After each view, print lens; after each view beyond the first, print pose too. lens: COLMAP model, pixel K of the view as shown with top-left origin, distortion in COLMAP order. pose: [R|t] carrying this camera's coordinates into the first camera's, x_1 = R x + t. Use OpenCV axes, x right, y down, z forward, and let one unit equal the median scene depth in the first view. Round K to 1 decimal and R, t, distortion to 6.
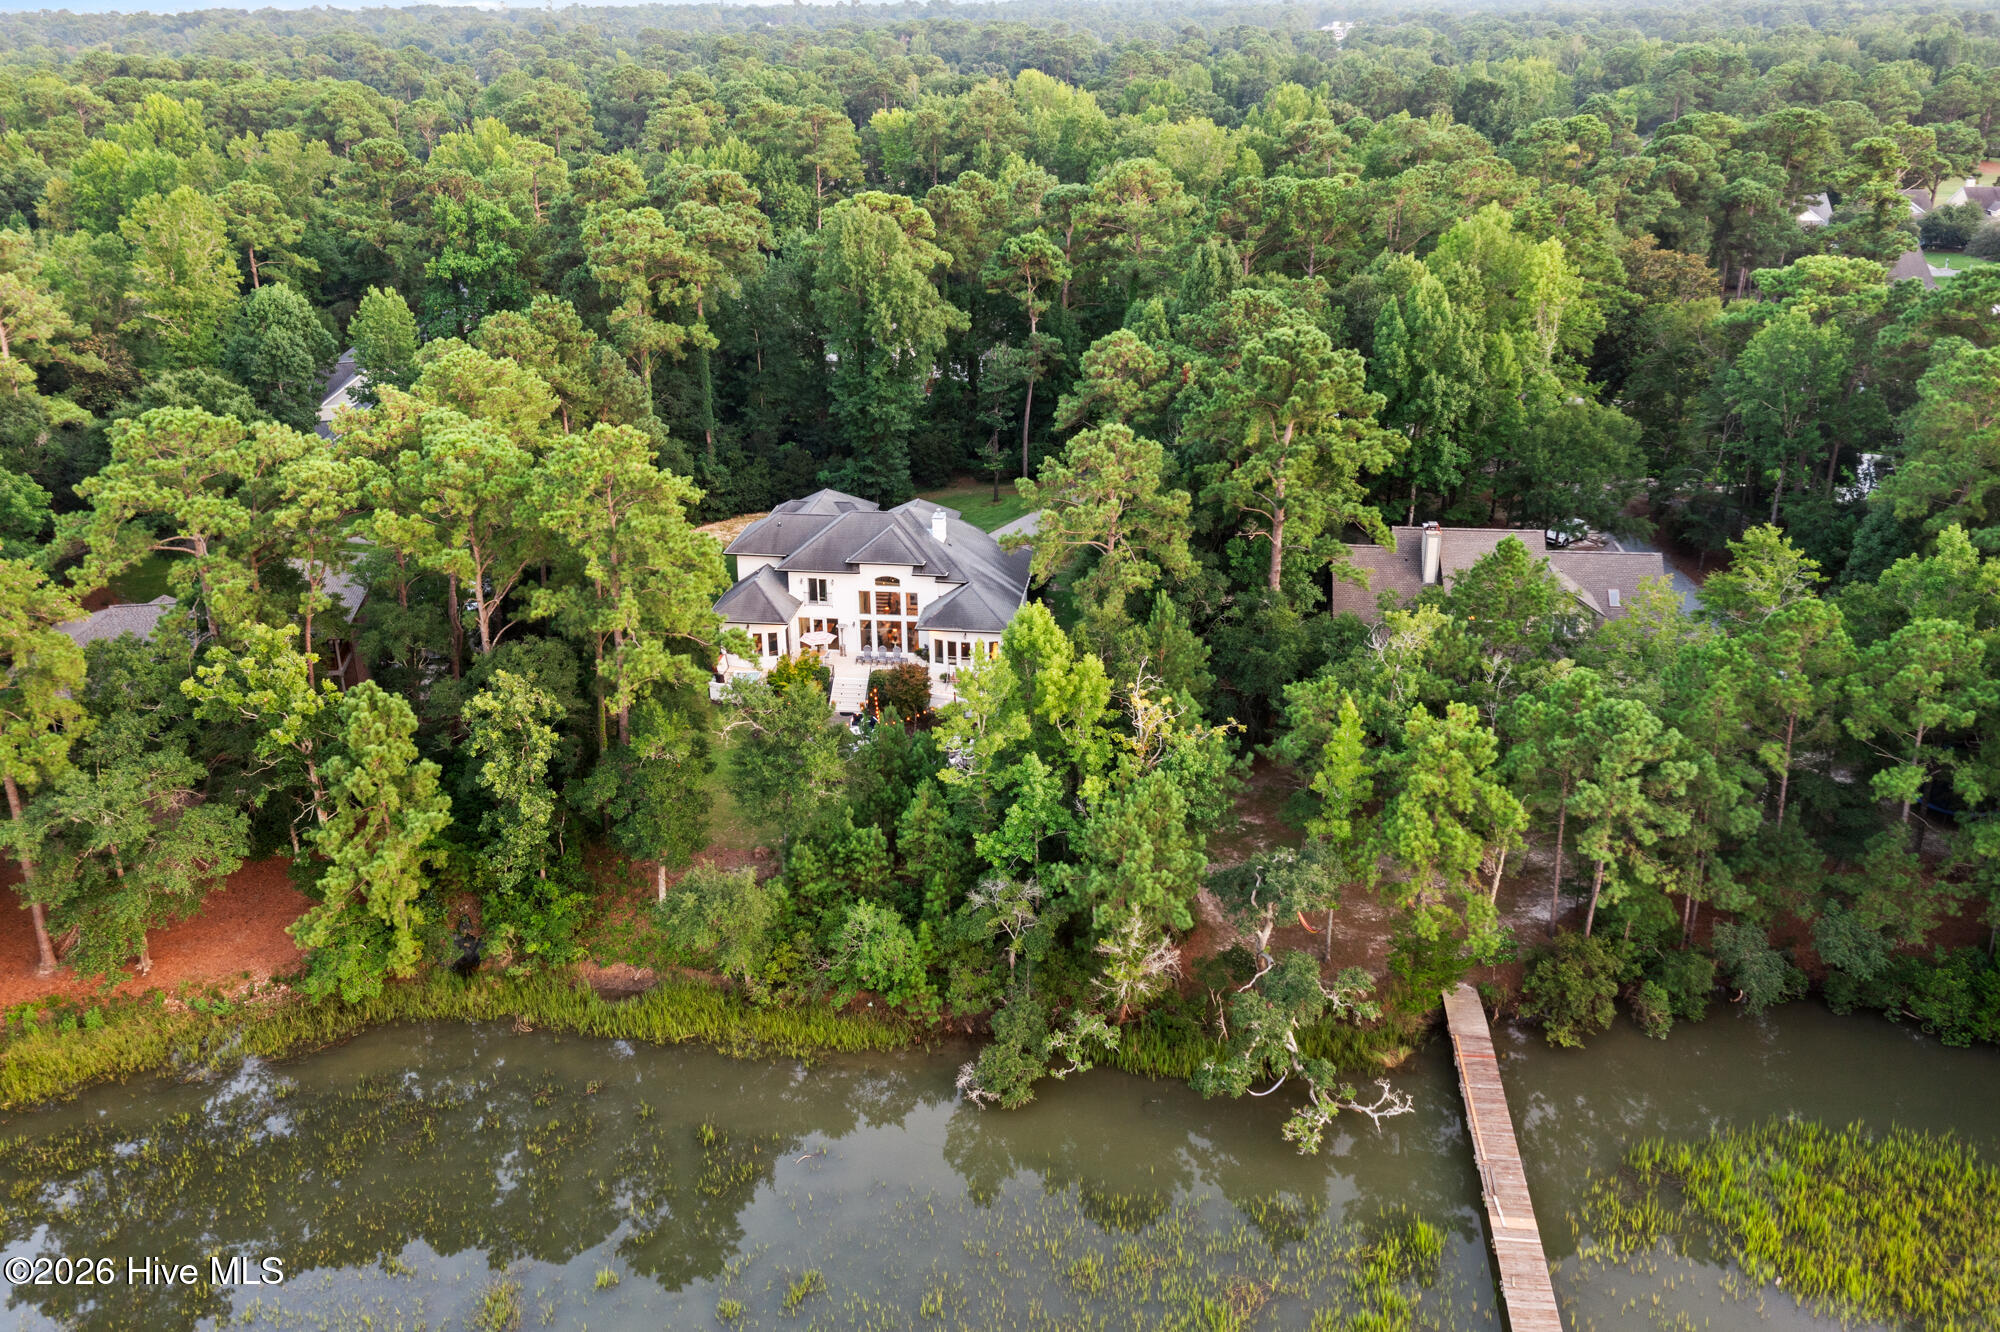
lens RADIAL K [[1603.9, 0, 1003.6], [0, 1603.9, 623.3], [0, 0, 1]] dist [0.003934, 0.000956]
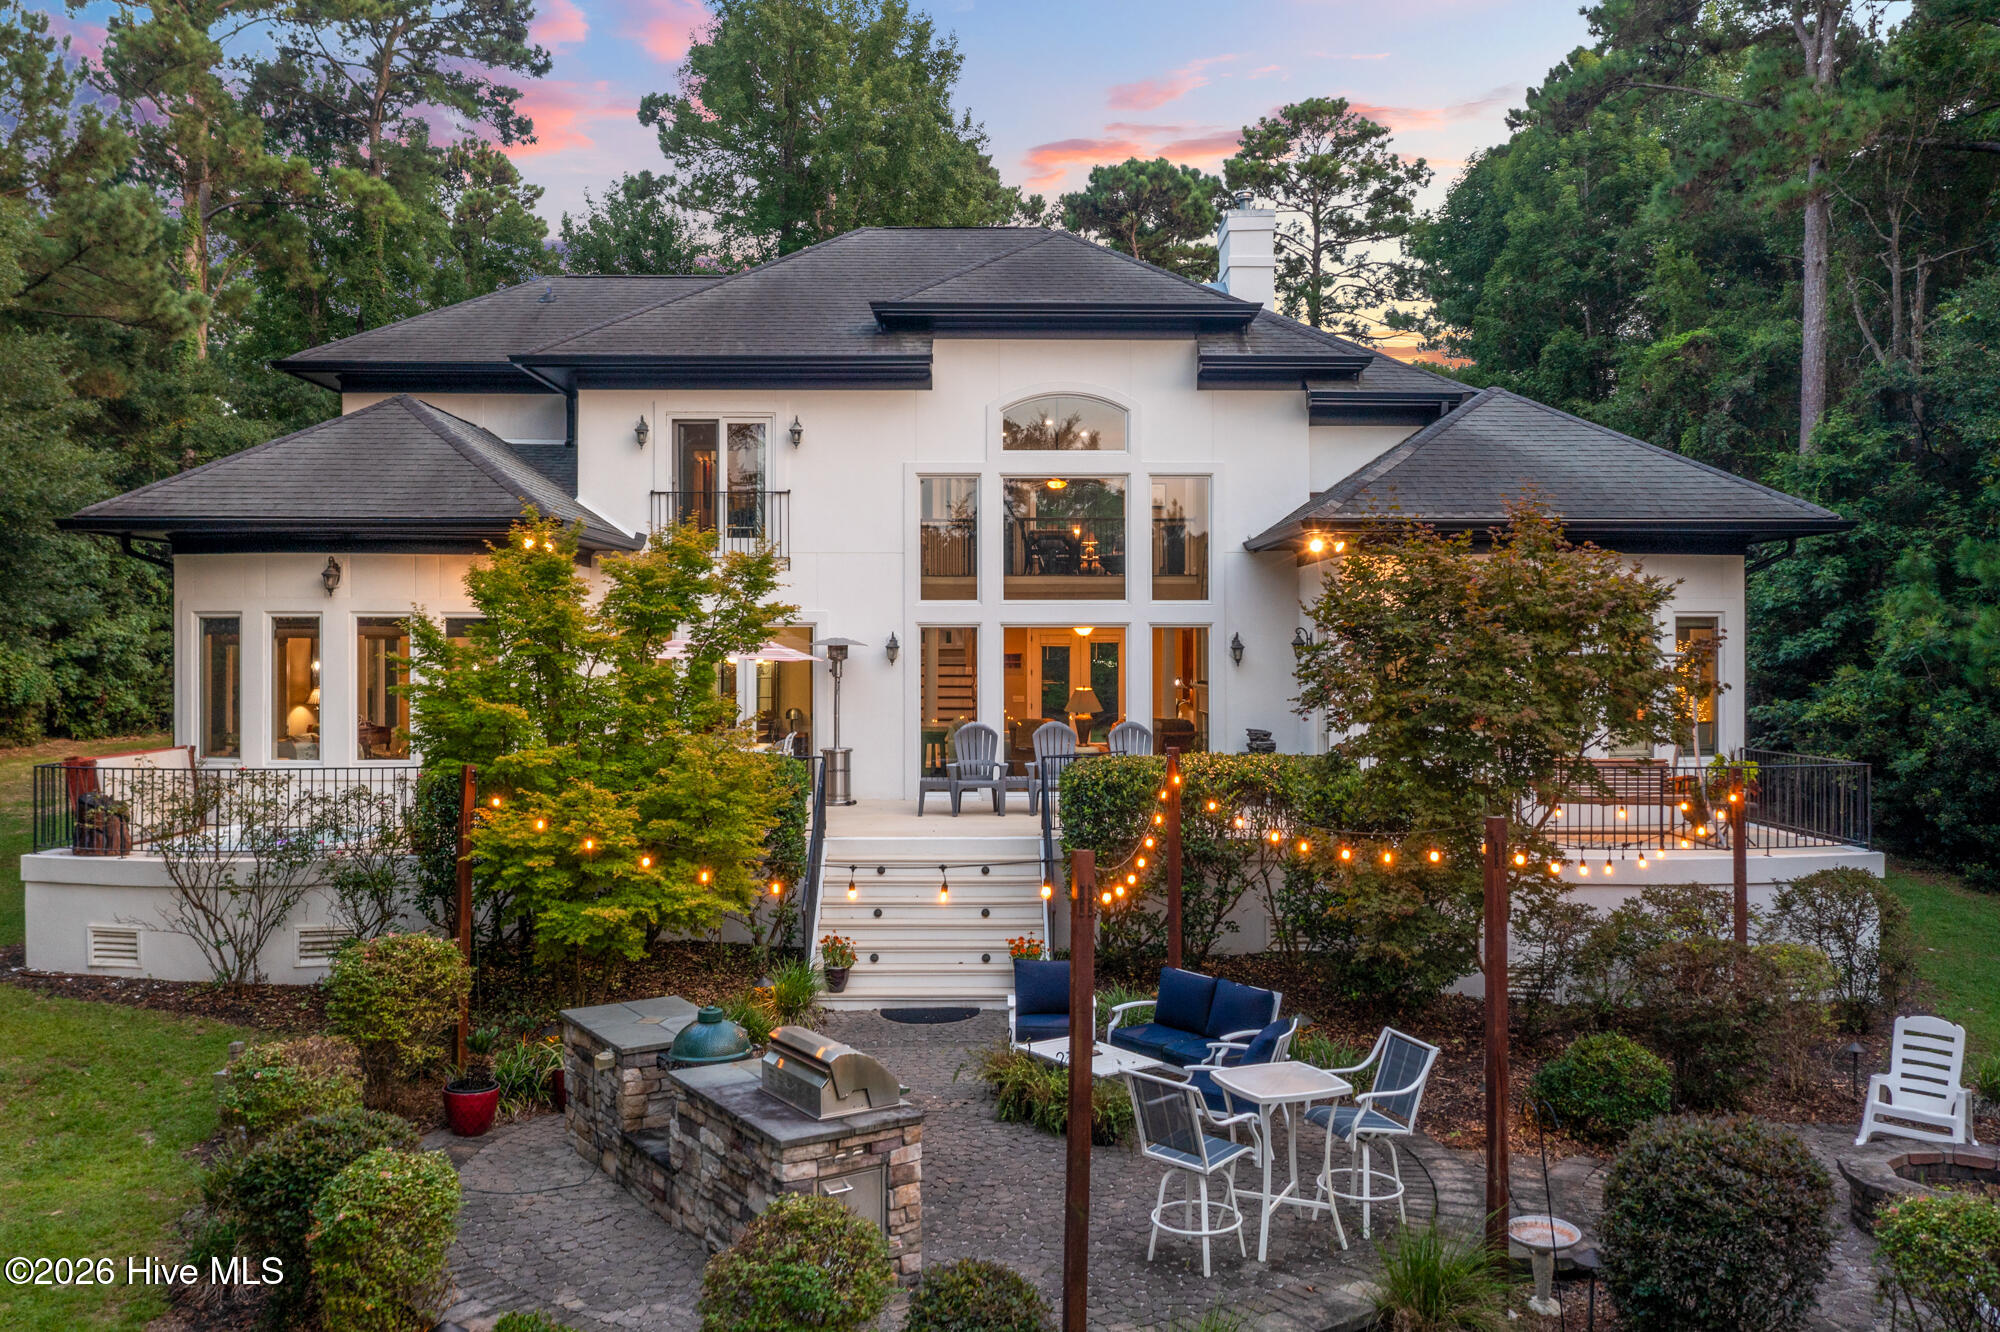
lens RADIAL K [[1635.7, 0, 1000.0], [0, 1635.7, 666.0], [0, 0, 1]] dist [0.003952, 0.005097]
pose [[0.992483, 0.003135, 0.122343, -0.105379], [0.042952, 0.927160, -0.372195, 0.080697], [-0.114598, 0.374652, 0.920056, 0.808119]]
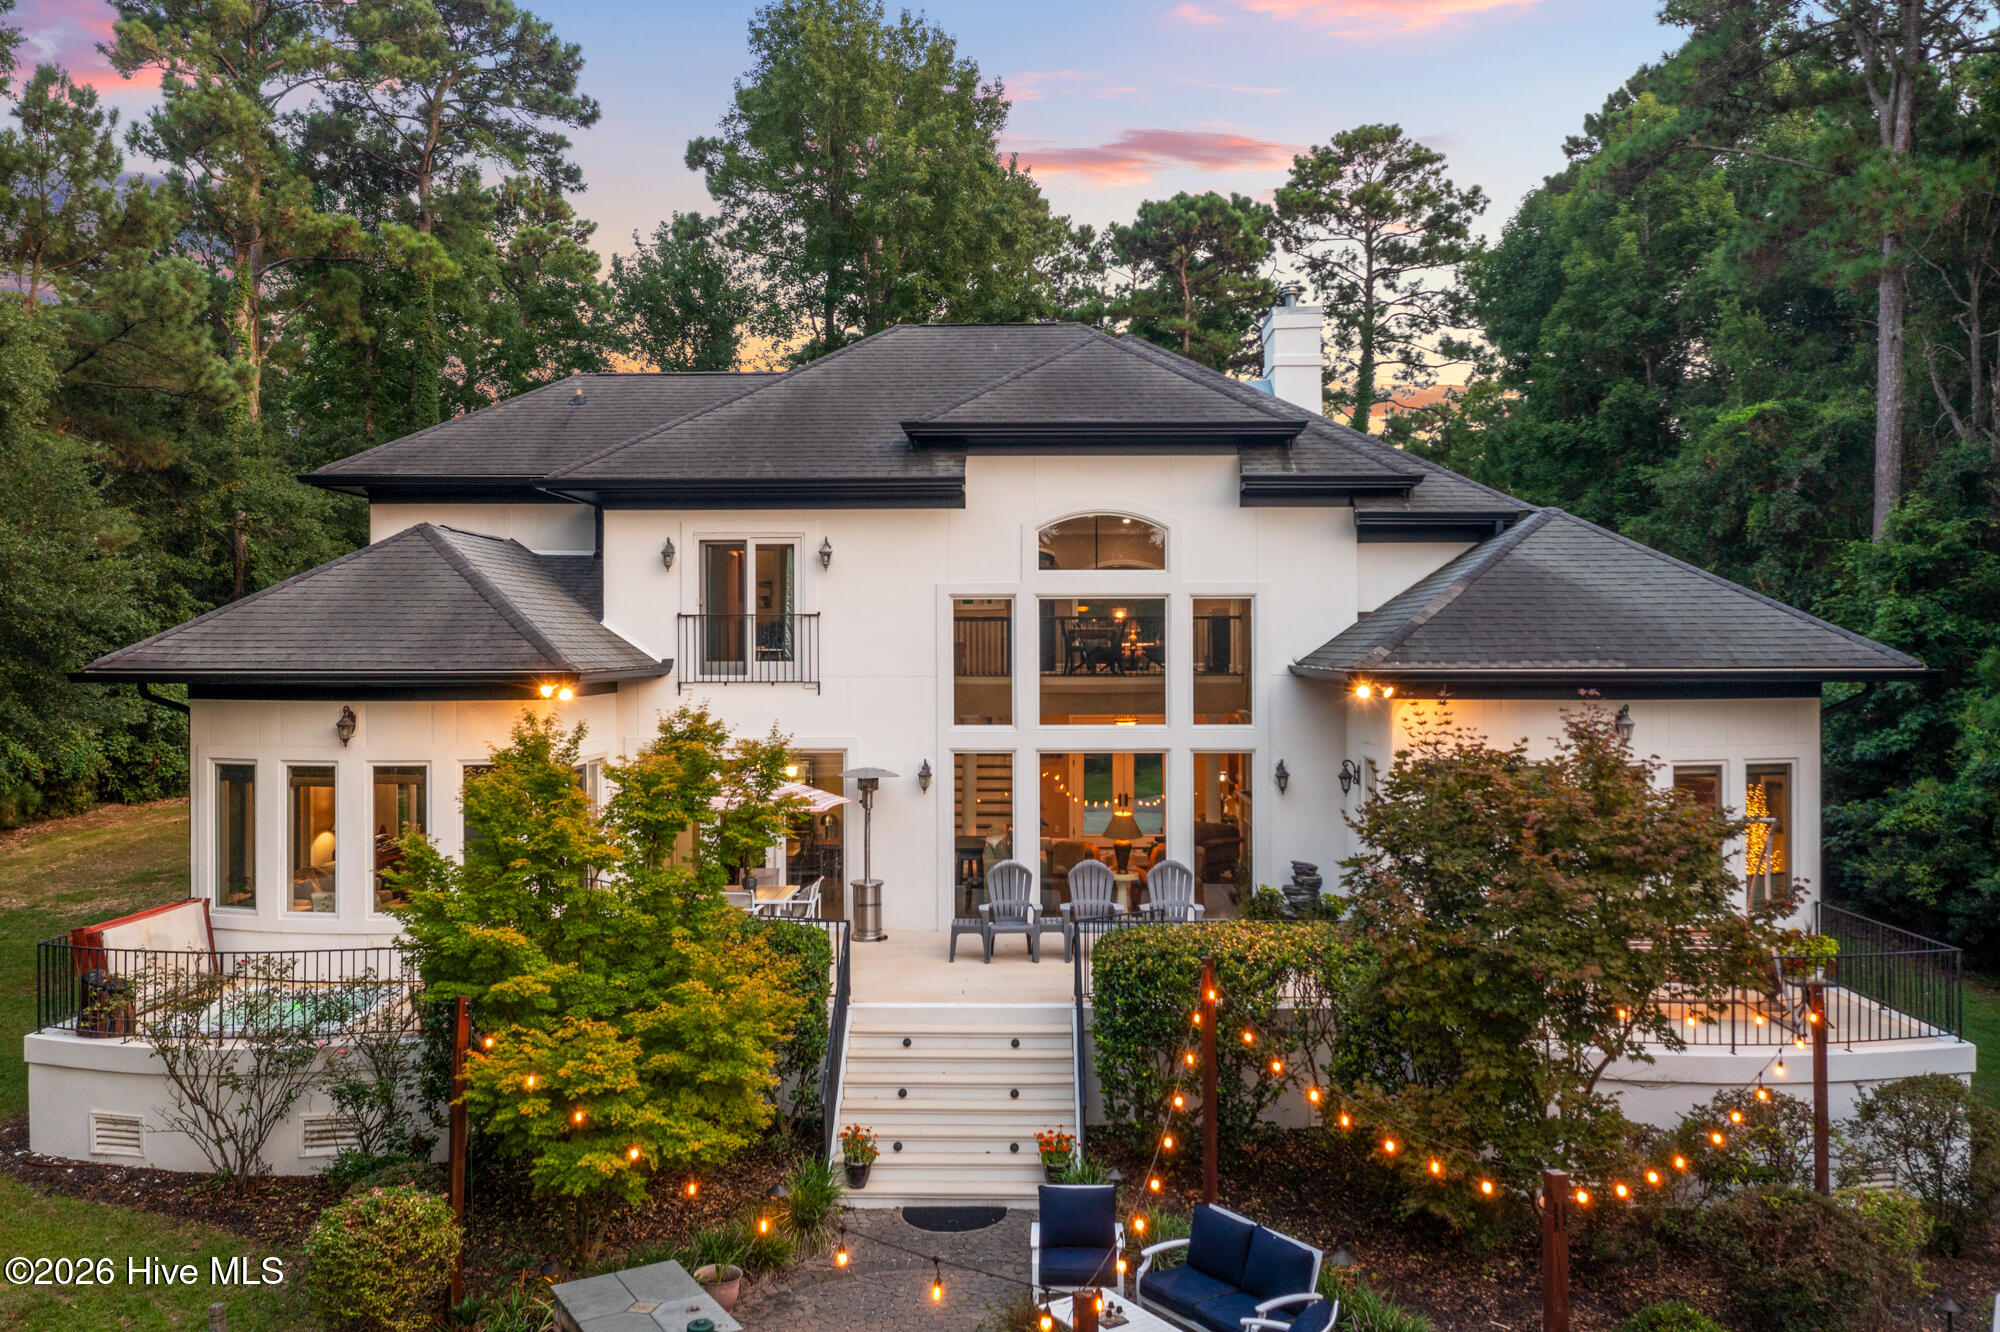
lens RADIAL K [[1615.6, 0, 998.9], [0, 1615.6, 662.0], [0, 0, 1]] dist [0.006596, 0.005575]
pose [[0.996219, 0.001092, 0.086866, -0.101747], [0.031230, 0.928573, -0.369832, 0.061652], [-0.081065, 0.371147, 0.925029, 0.809704]]
